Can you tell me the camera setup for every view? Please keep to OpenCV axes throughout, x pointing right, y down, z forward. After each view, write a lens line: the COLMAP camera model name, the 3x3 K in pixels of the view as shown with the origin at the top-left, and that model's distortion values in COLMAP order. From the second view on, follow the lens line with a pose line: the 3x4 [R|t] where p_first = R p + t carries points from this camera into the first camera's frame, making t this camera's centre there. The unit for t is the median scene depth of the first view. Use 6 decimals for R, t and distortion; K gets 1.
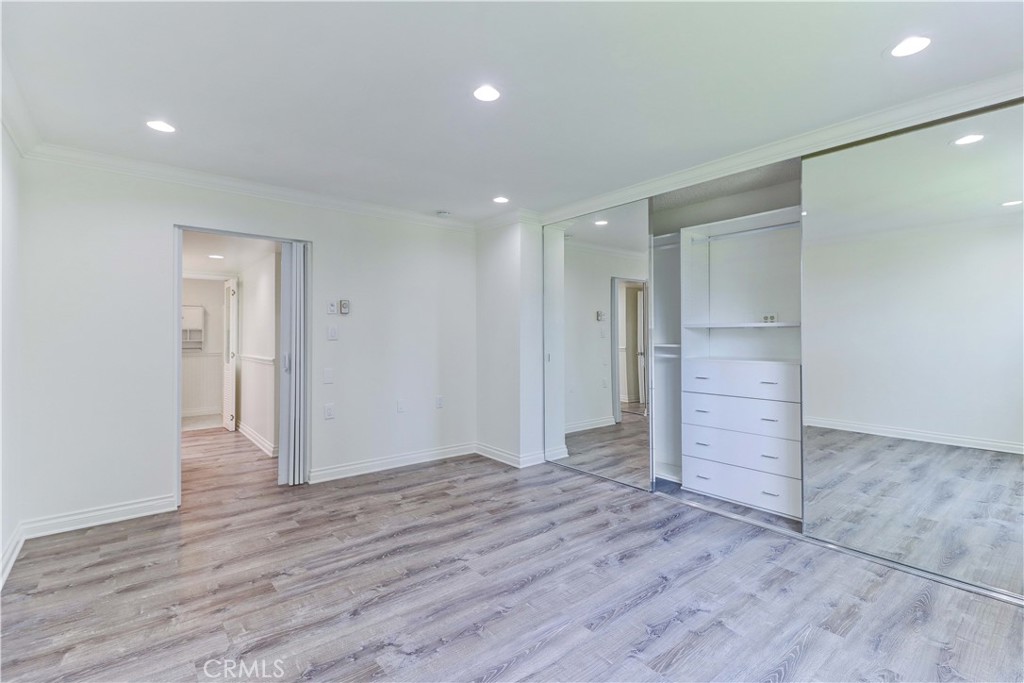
lens RADIAL K [[473.4, 0, 519.6], [0, 473.4, 343.8], [0, 0, 1]] dist [0.000527, -0.001959]
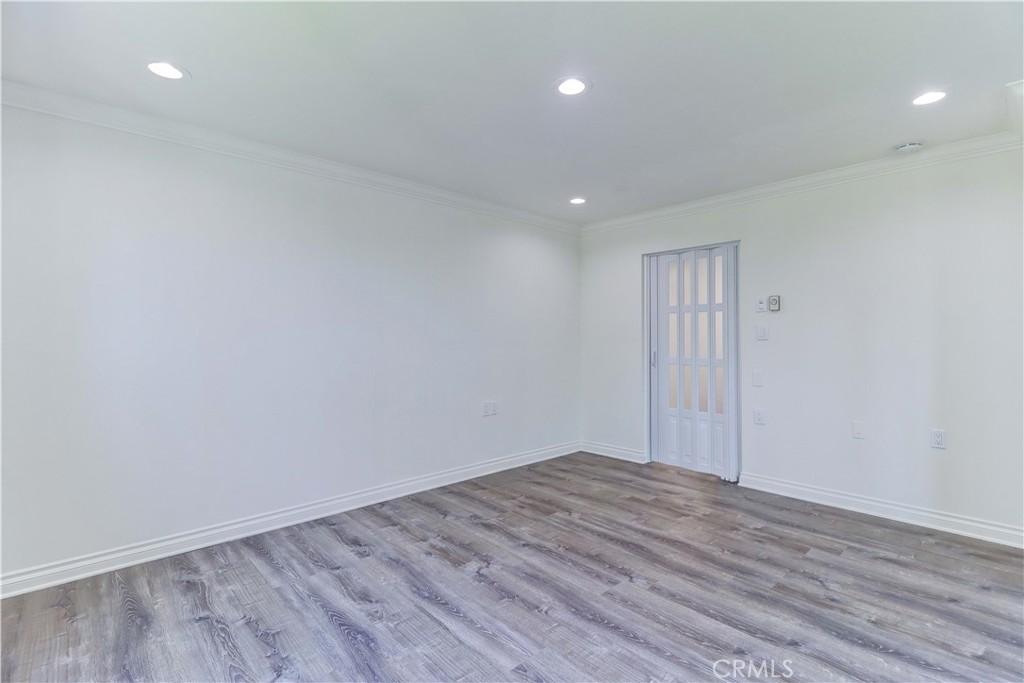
lens RADIAL K [[473.4, 0, 517.4], [0, 473.4, 333.5], [0, 0, 1]] dist [0.000527, -0.001959]
pose [[0.062005, -0.004607, -0.998065, 0.666915], [-0.020027, 0.999782, -0.005859, -0.007330], [0.997875, 0.020351, 0.061899, 0.609831]]
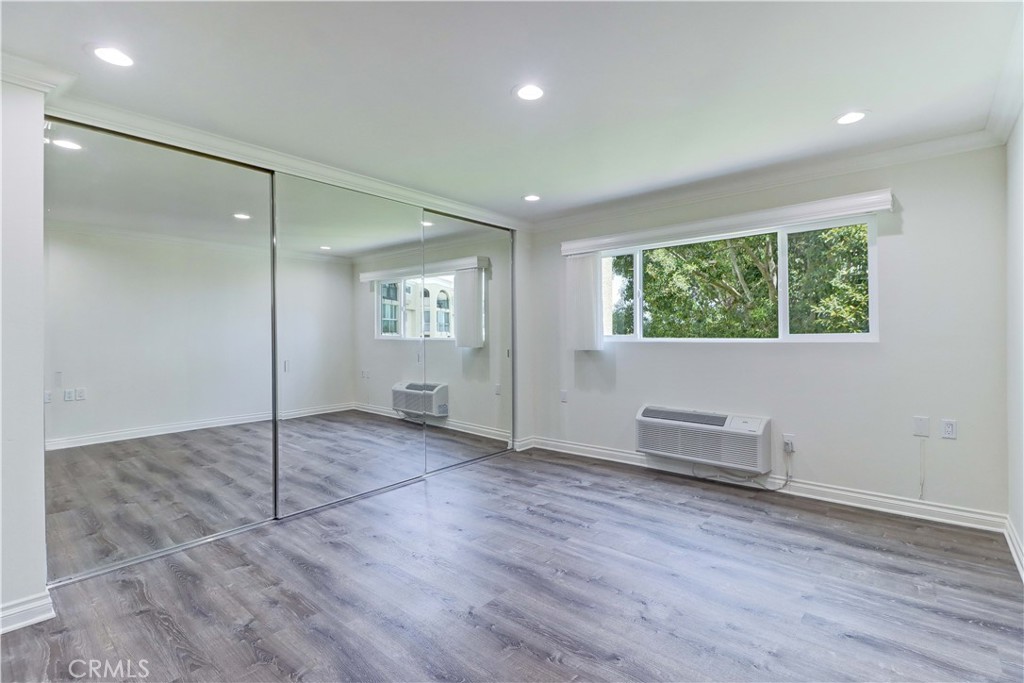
lens RADIAL K [[473.4, 0, 519.9], [0, 473.4, 337.9], [0, 0, 1]] dist [0.000527, -0.001959]
pose [[-0.177979, -0.005536, 0.984019, -0.787886], [0.030672, 0.999467, 0.011171, -0.009786], [-0.983556, 0.032170, -0.177714, 0.892886]]
